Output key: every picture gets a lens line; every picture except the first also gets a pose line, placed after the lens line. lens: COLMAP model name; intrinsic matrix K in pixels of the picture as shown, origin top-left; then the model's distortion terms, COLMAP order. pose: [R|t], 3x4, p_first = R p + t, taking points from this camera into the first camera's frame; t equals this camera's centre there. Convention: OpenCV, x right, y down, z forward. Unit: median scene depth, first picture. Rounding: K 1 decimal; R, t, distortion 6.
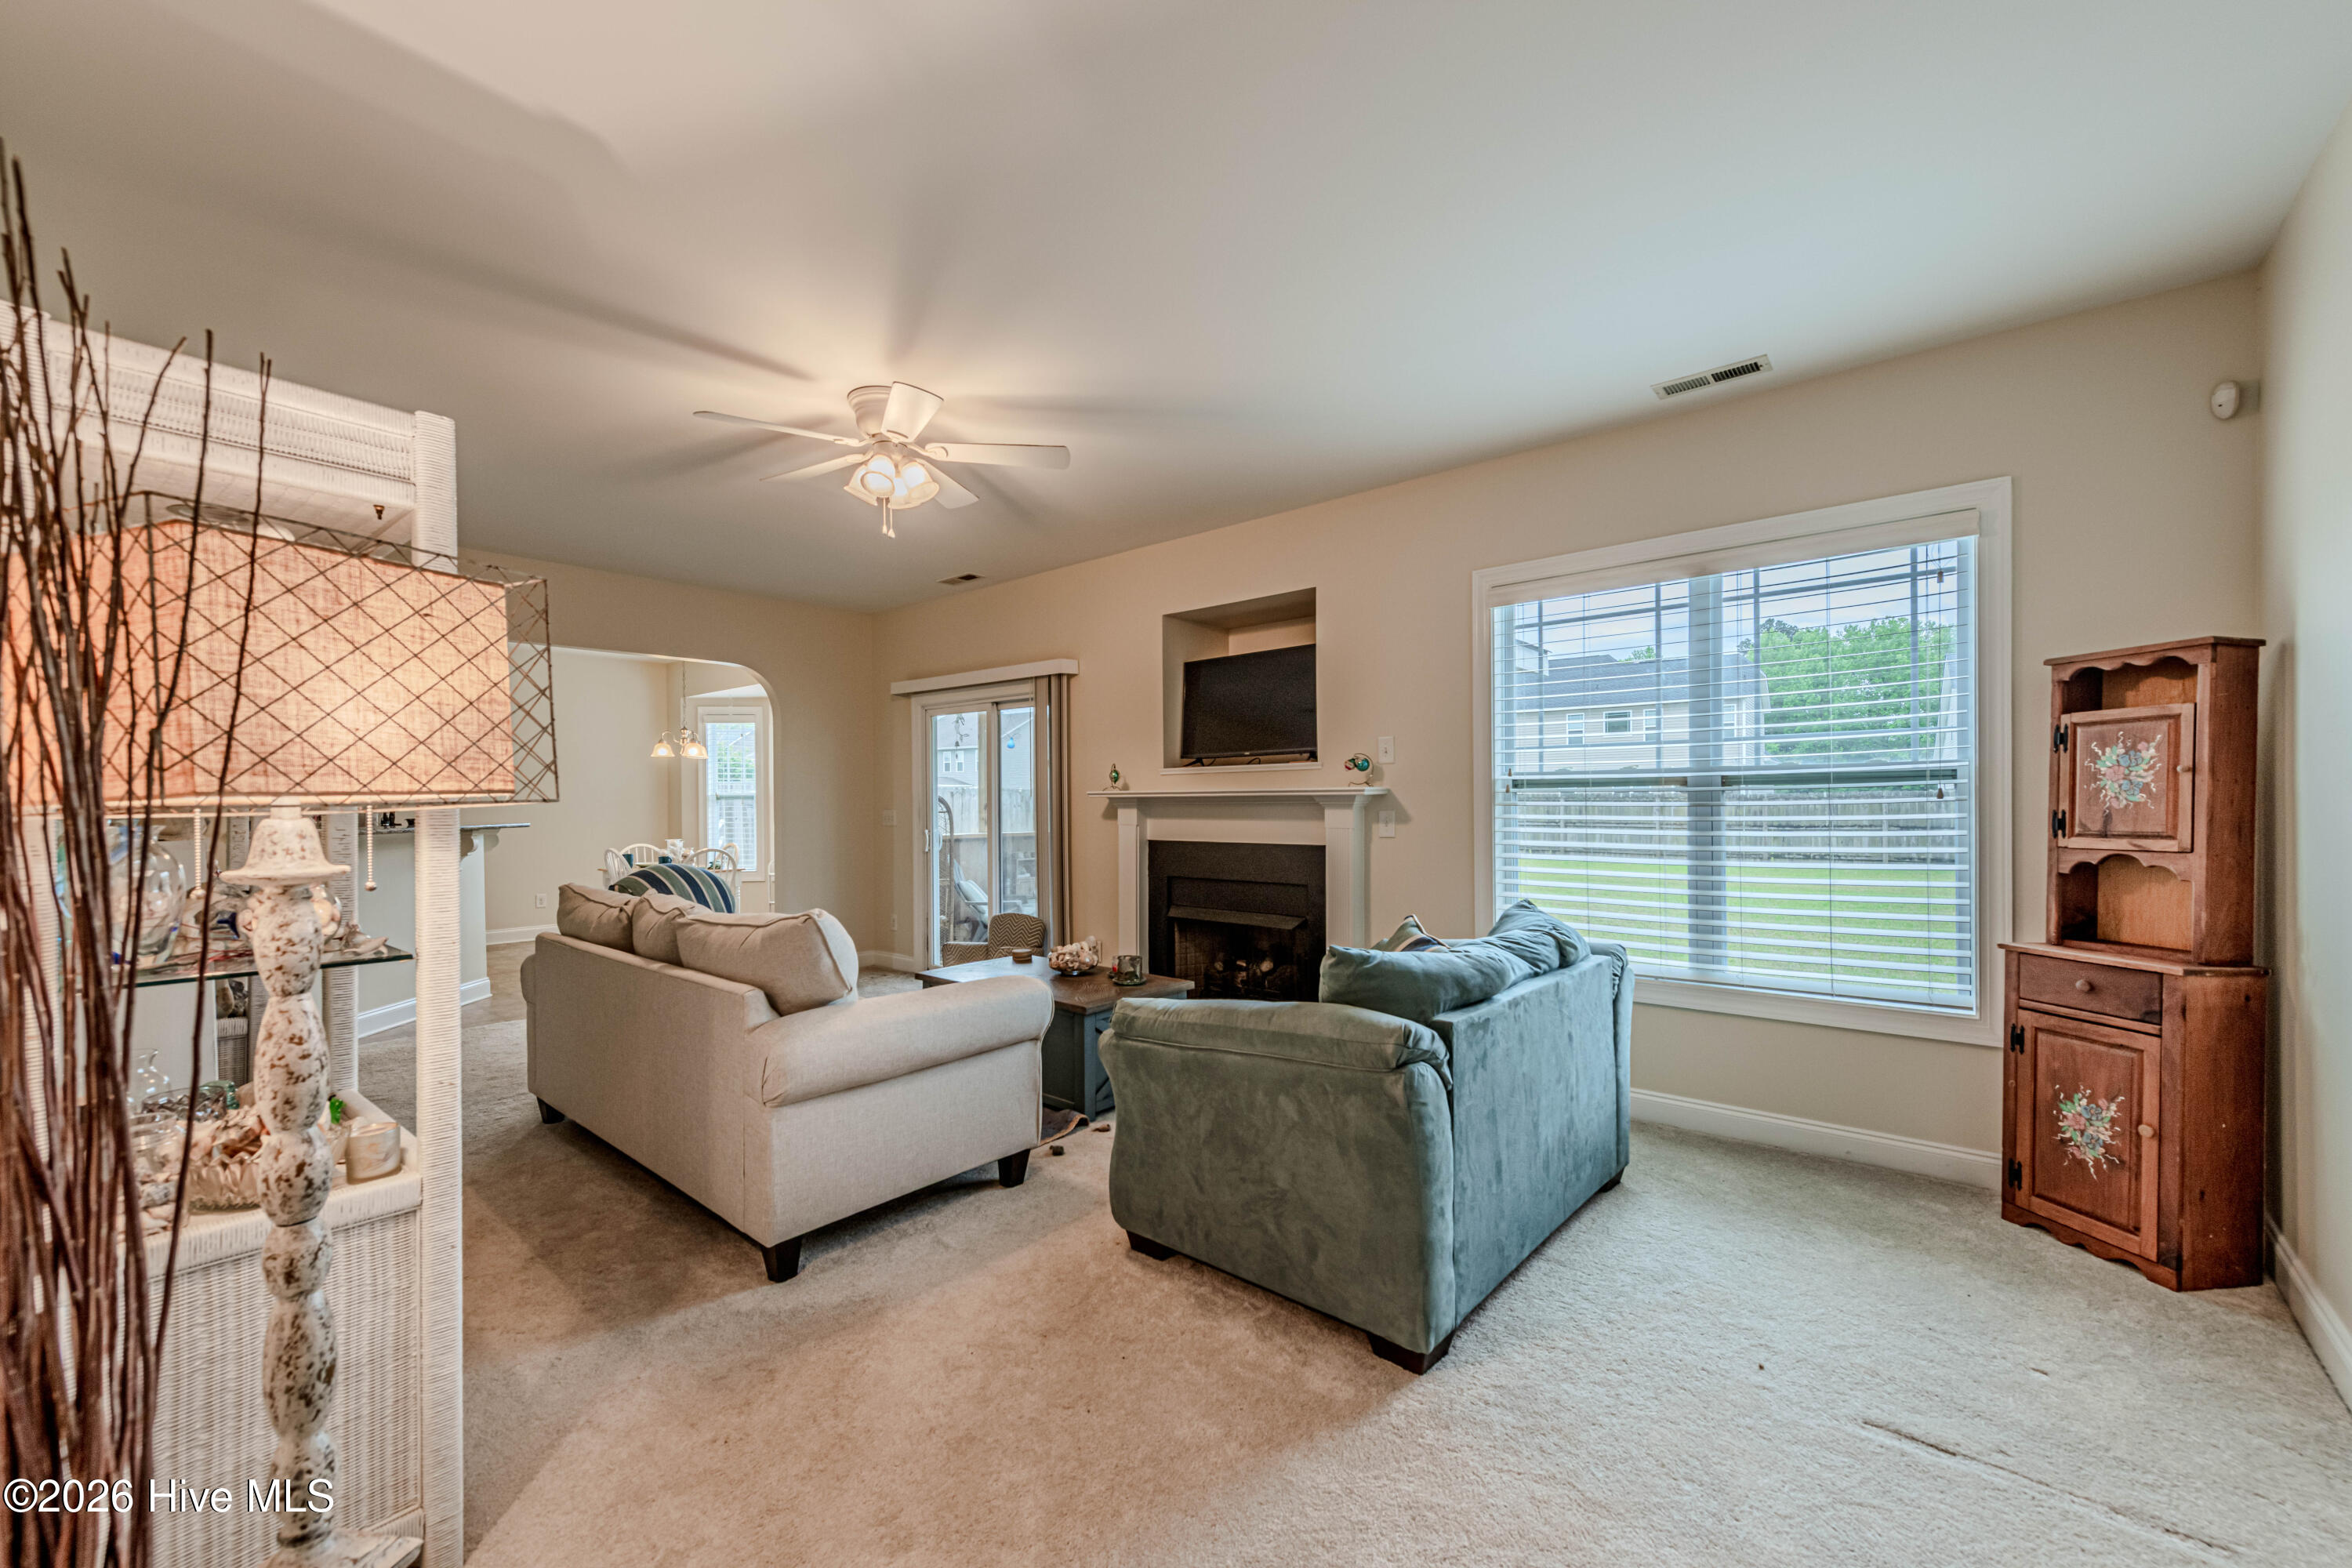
lens RADIAL K [[922.7, 0, 1166.7], [0, 922.7, 814.0], [0, 0, 1]] dist [0.012709, -0.000114]
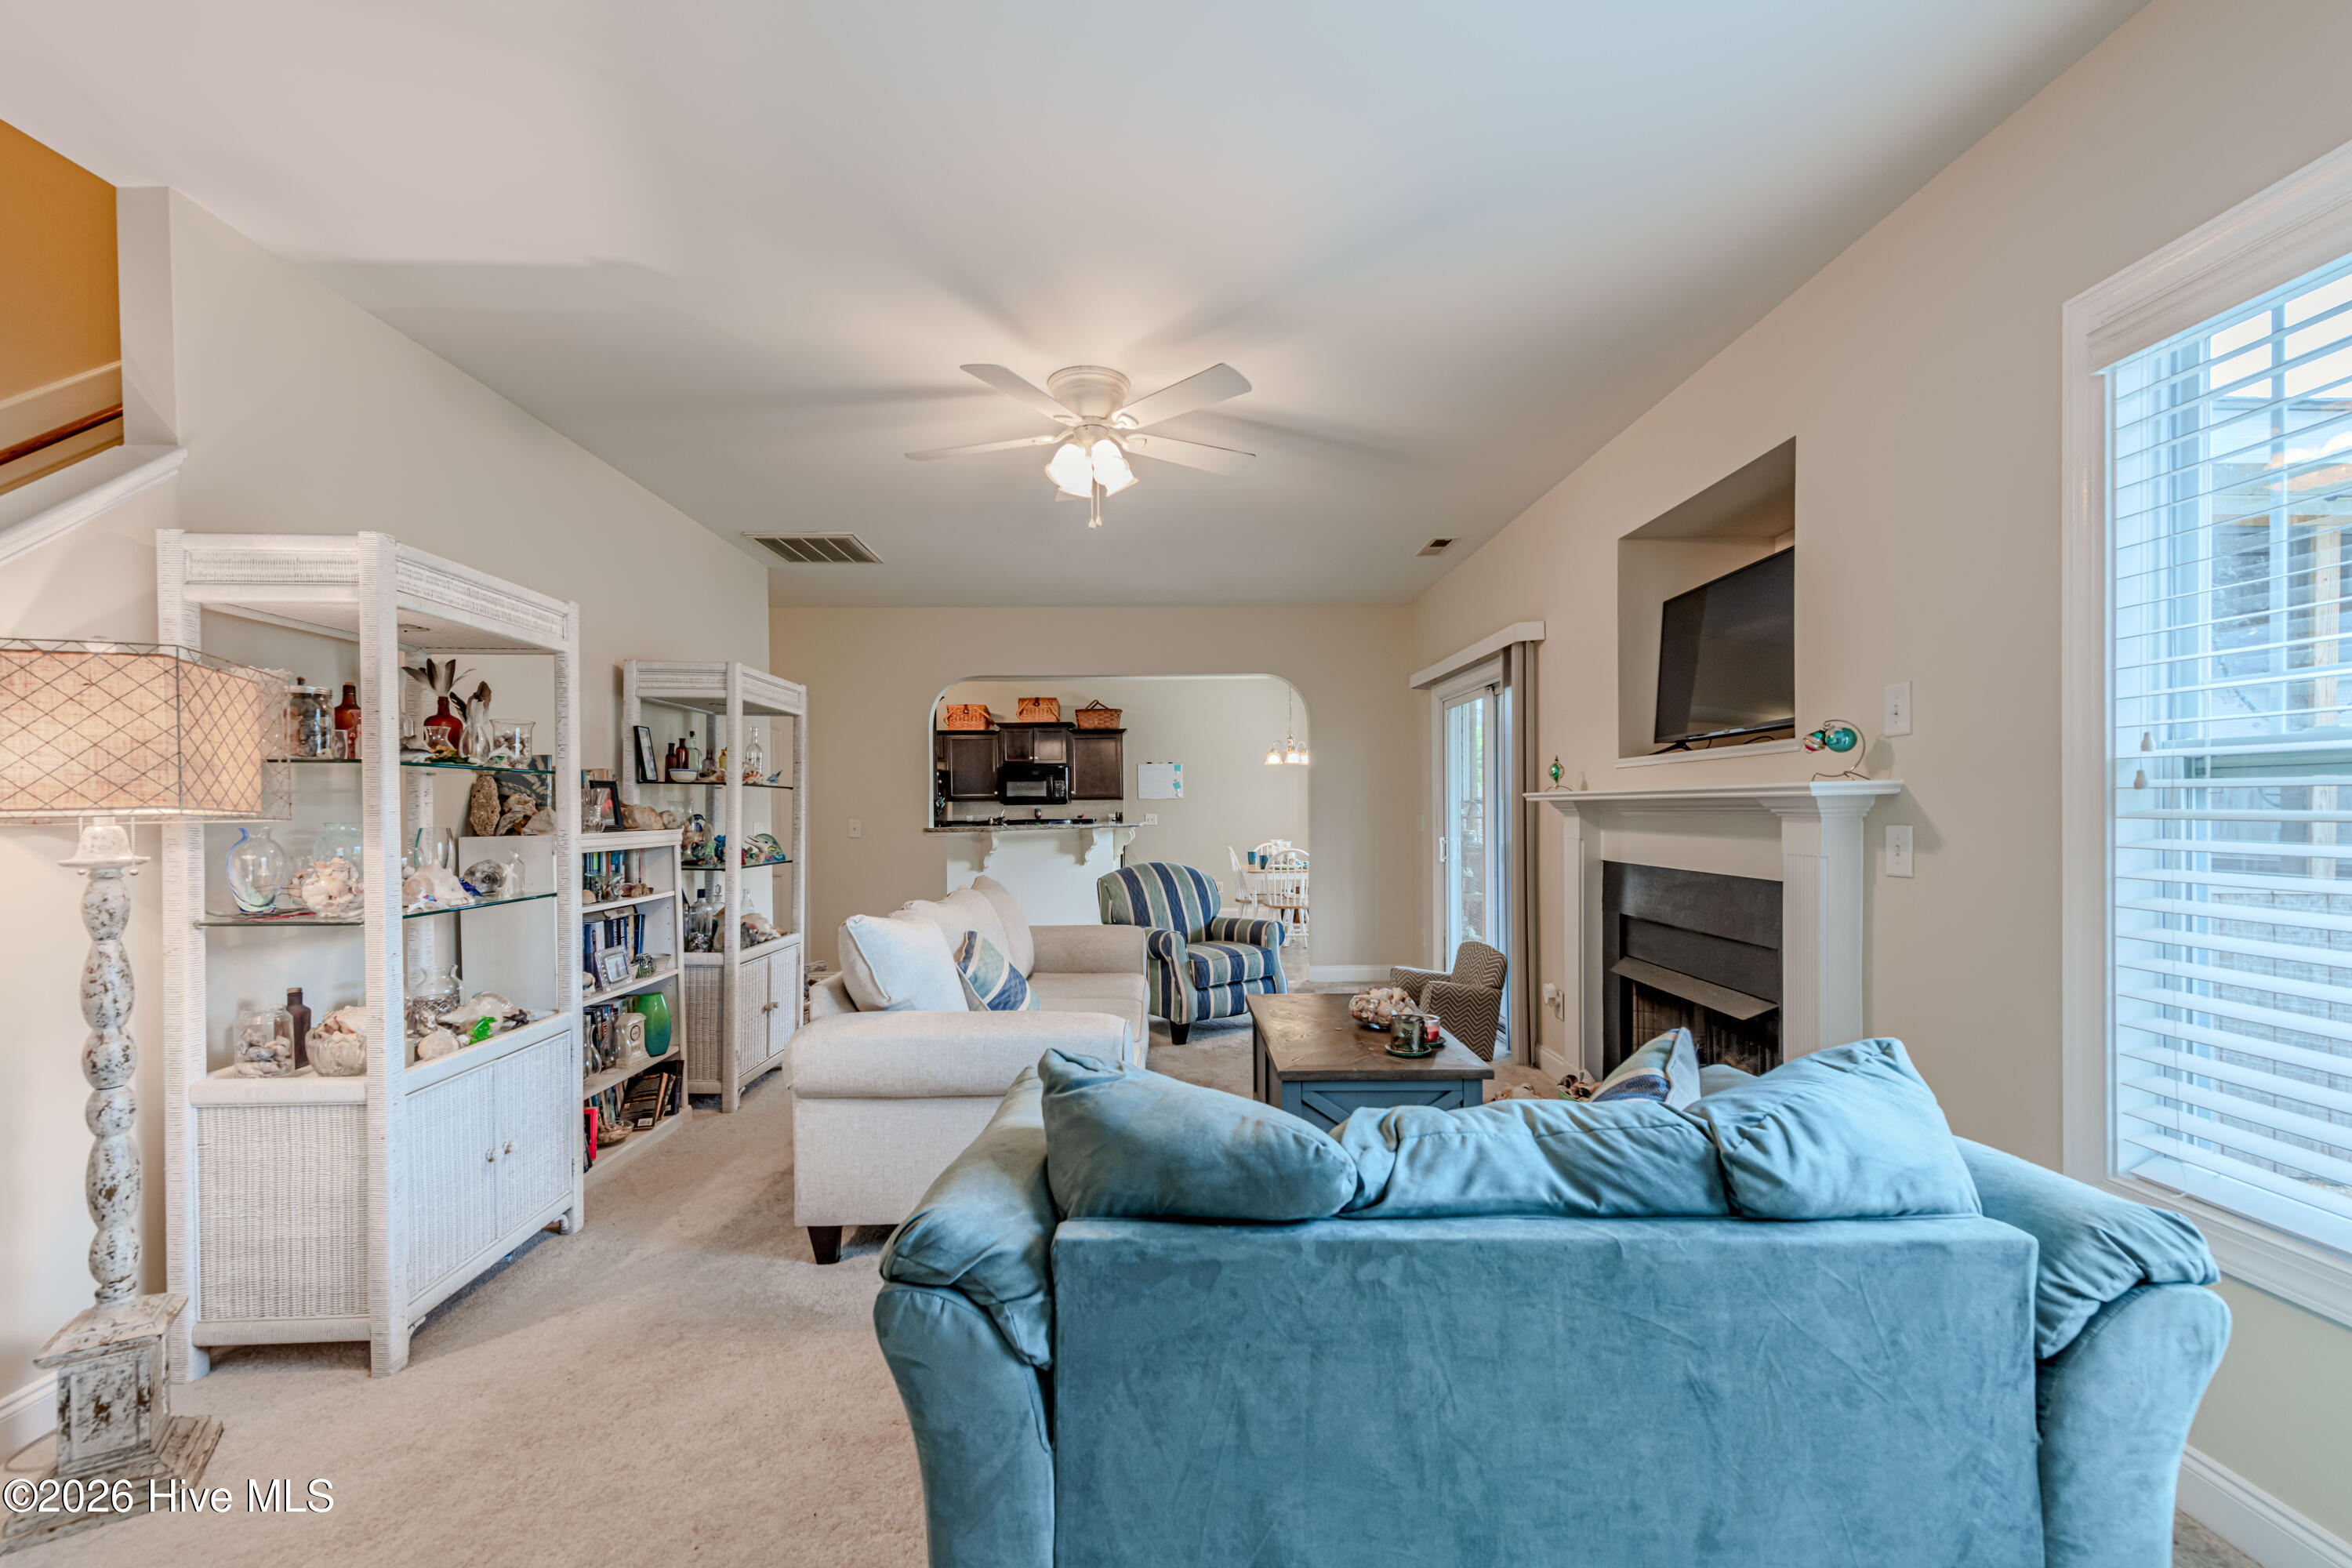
lens RADIAL K [[922.7, 0, 1166.7], [0, 922.7, 814.0], [0, 0, 1]] dist [0.012709, -0.000114]
pose [[0.660640, 0.007041, -0.750669, 0.353421], [-0.008144, 0.999964, 0.002212, -0.007605], [0.750658, 0.004652, 0.660674, 0.333996]]
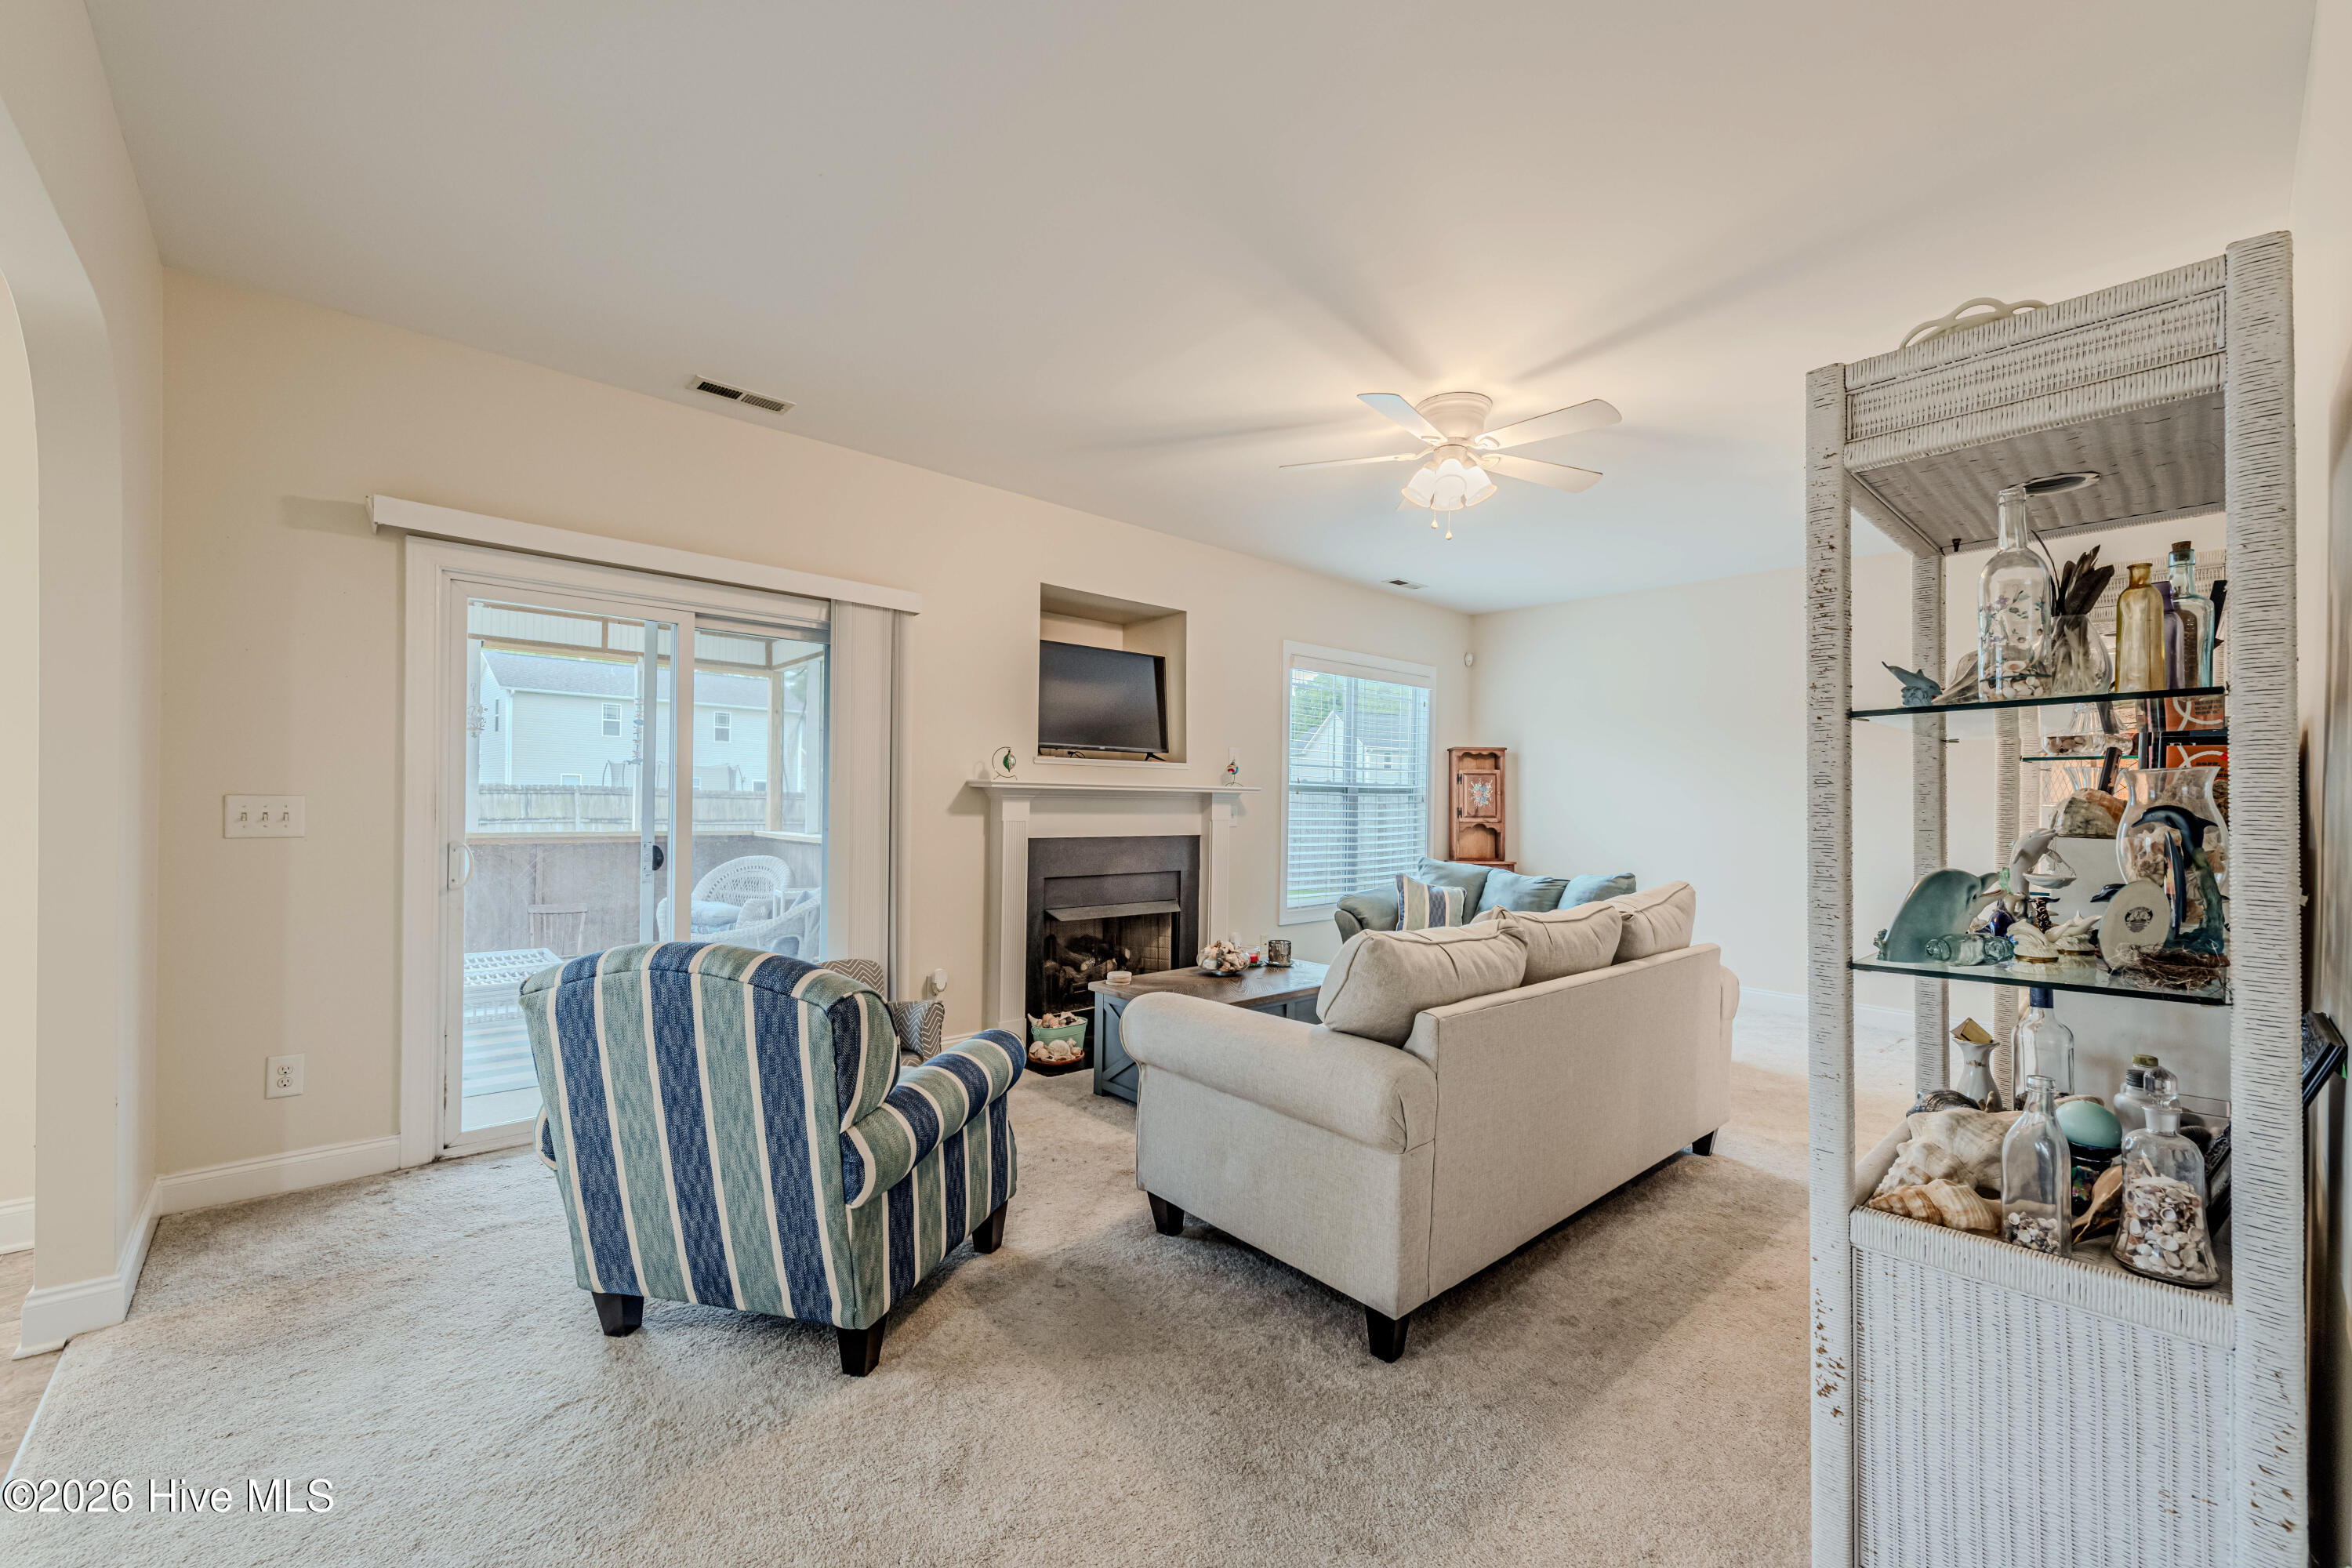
lens RADIAL K [[970.9, 0, 1184.8], [0, 970.9, 800.1], [0, 0, 1]] dist [0.000340, -0.000038]
pose [[0.118239, 0.018368, 0.992815, -1.081246], [0.005232, 0.999804, -0.019120, 0.014407], [-0.992971, 0.007455, 0.118120, 0.894631]]
